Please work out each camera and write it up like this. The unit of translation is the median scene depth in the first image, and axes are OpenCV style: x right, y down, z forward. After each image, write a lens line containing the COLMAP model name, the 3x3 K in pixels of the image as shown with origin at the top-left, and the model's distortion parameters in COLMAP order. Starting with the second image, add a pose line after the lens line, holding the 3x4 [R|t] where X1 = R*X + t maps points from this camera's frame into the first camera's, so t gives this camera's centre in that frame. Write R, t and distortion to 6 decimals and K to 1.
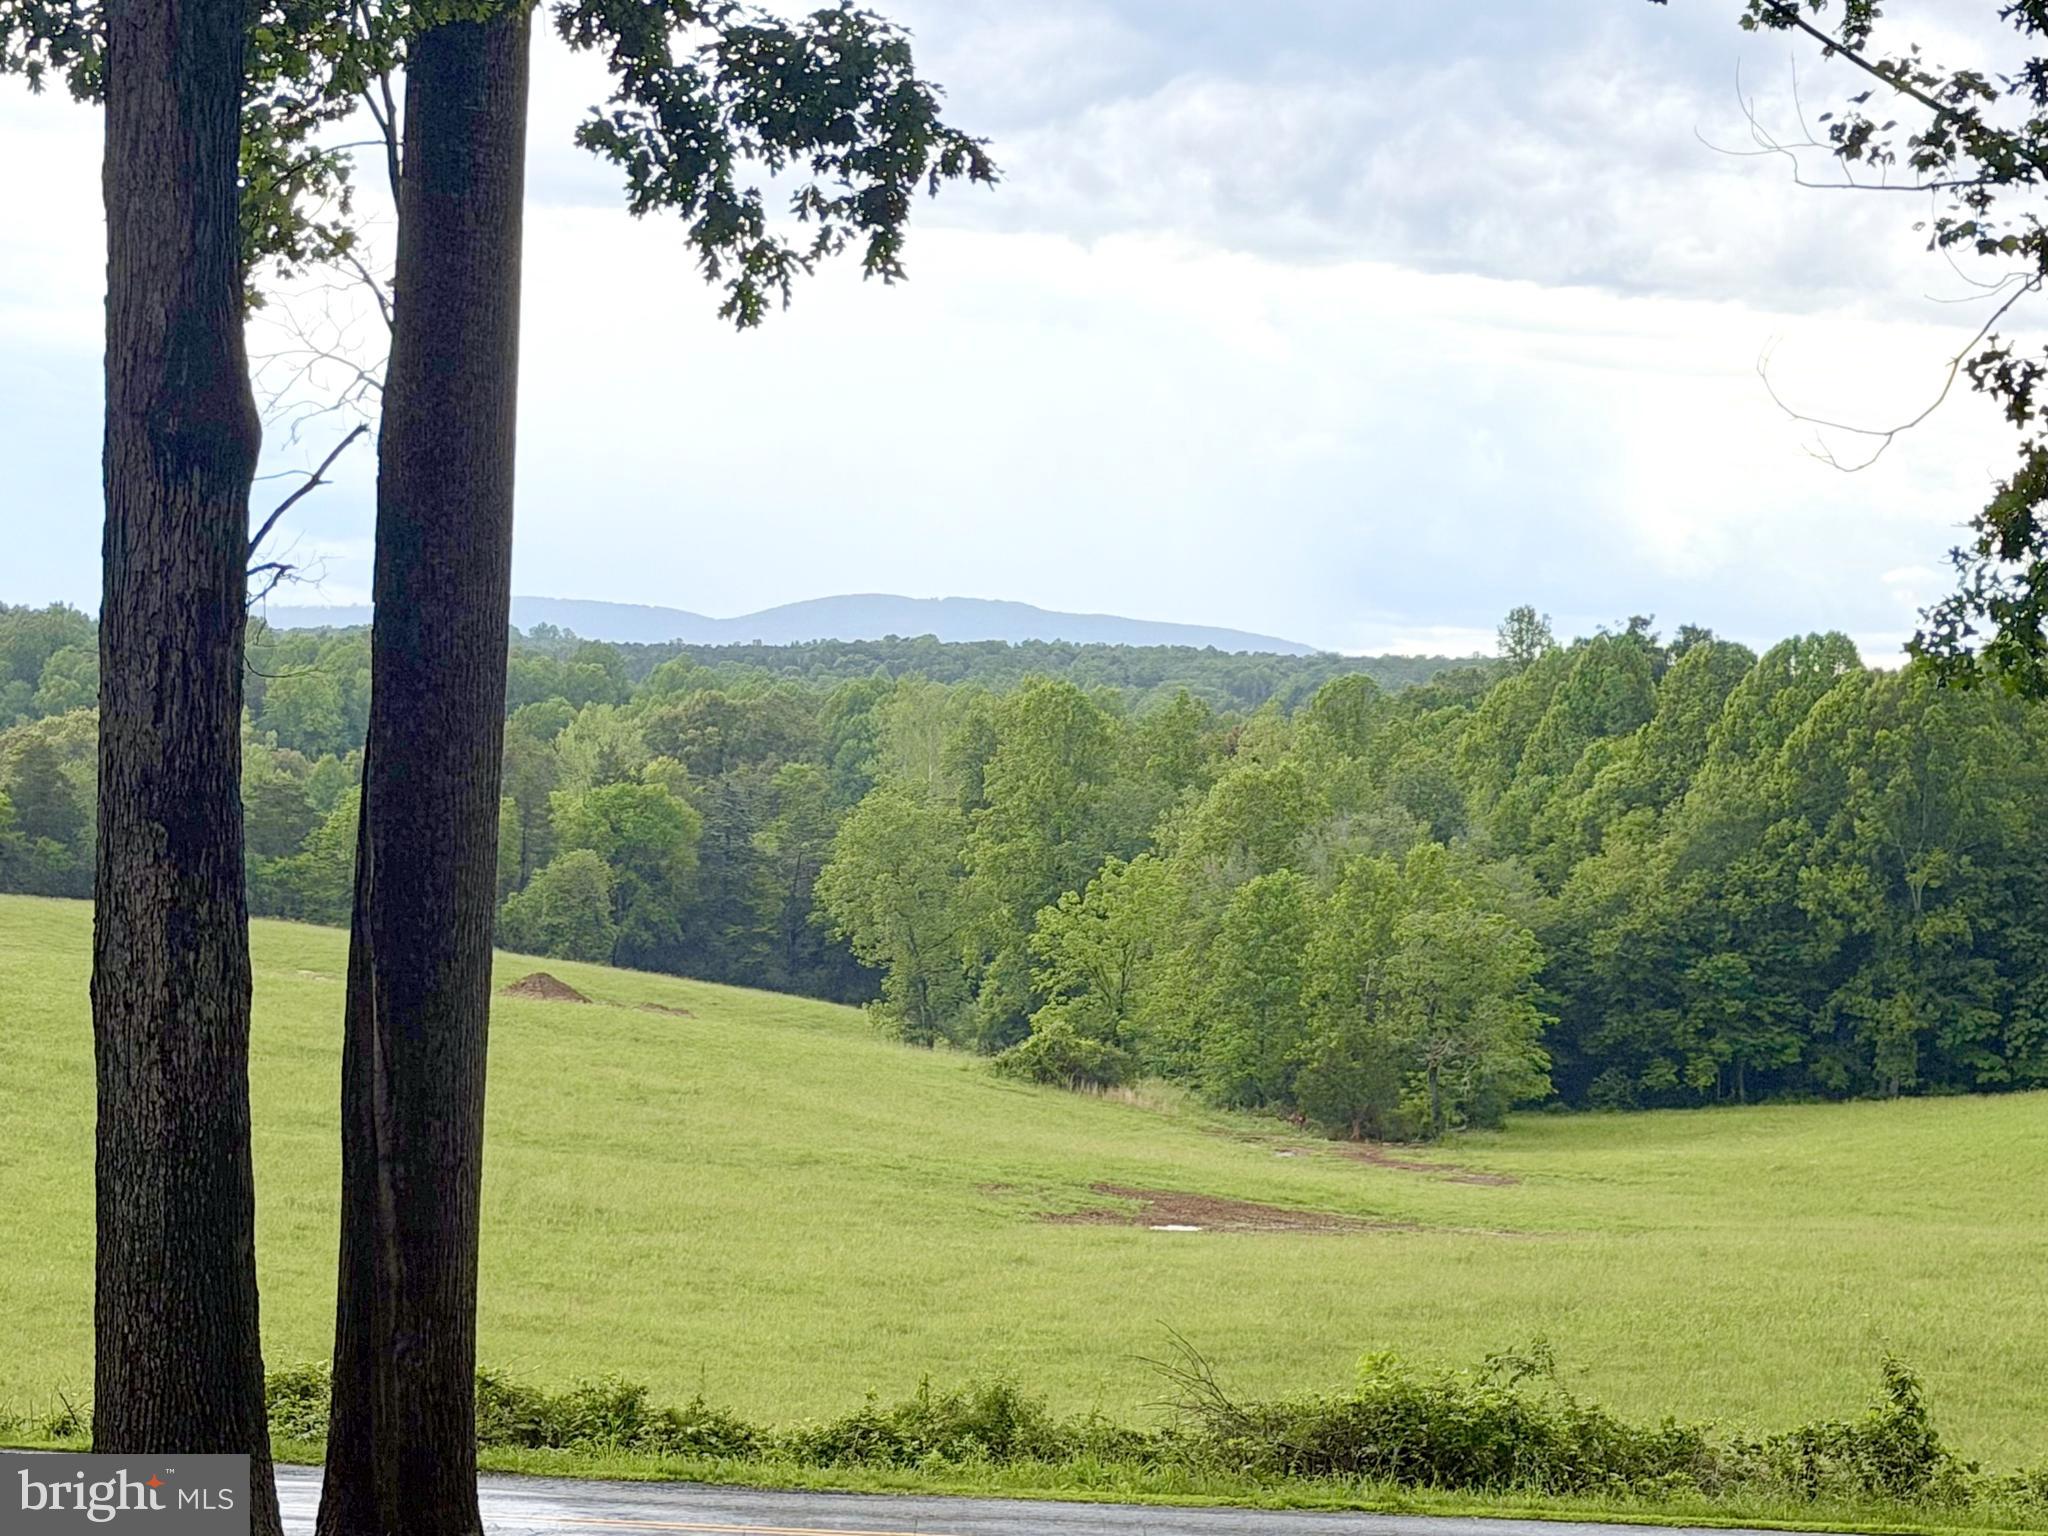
lens RADIAL K [[5167.6, 0, 1022.2], [0, 5167.6, 770.7], [0, 0, 1]] dist [0.092465, 0.000000]
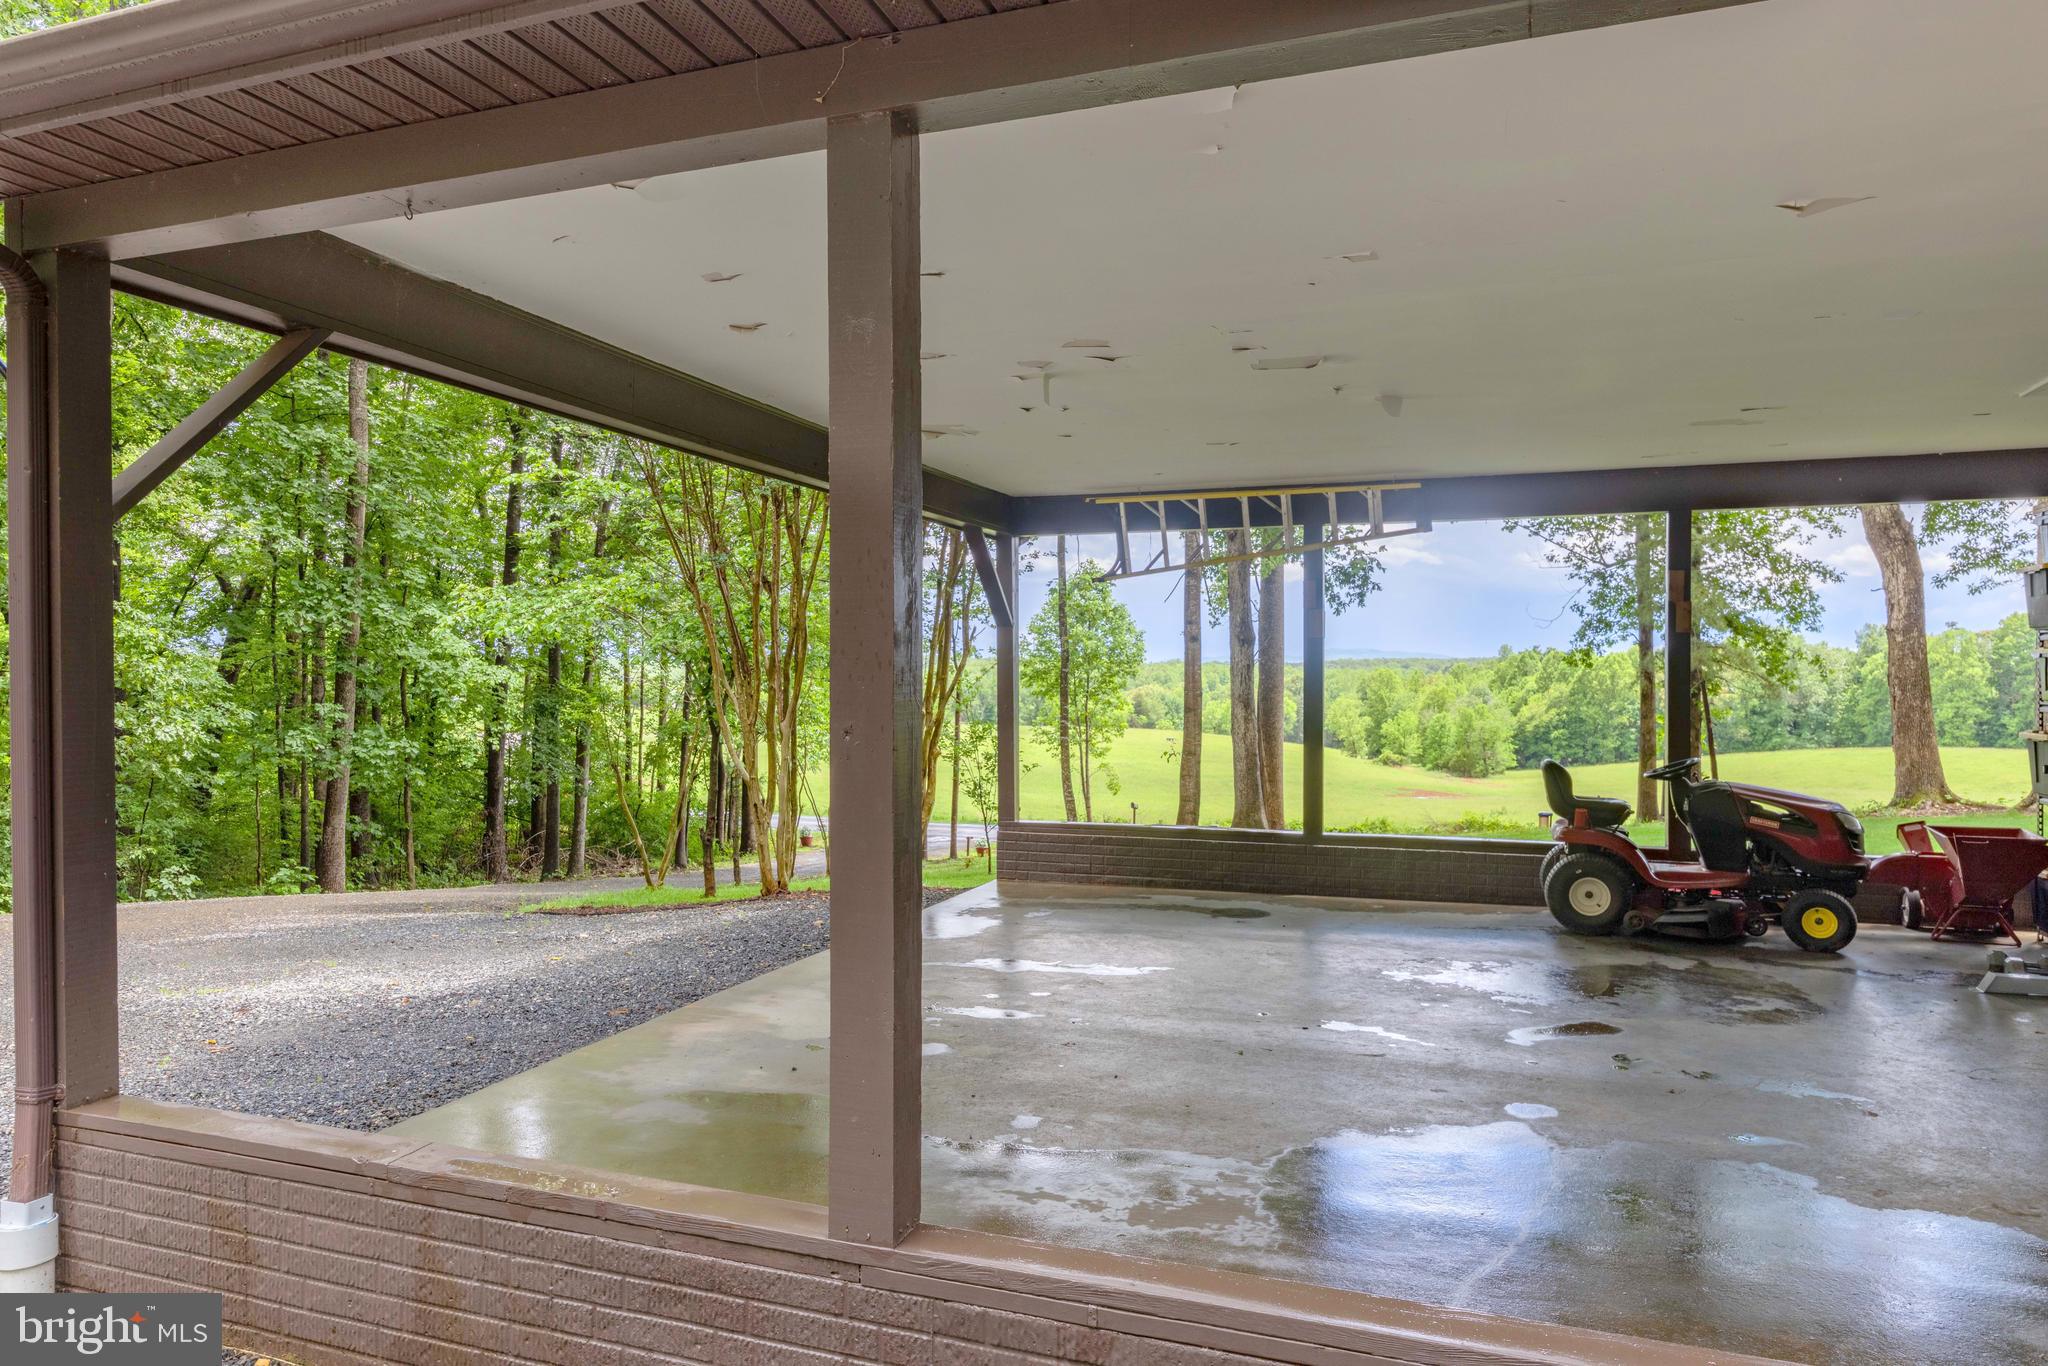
lens RADIAL K [[1227.5, 0, 1032.8], [0, 1227.5, 679.5], [0, 0, 1]] dist [-0.003114, 0.000458]
pose [[0.962447, -0.041818, -0.268229, -0.006619], [0.037983, 0.999089, -0.019470, 0.000436], [0.268799, 0.008550, 0.963158, -0.184052]]
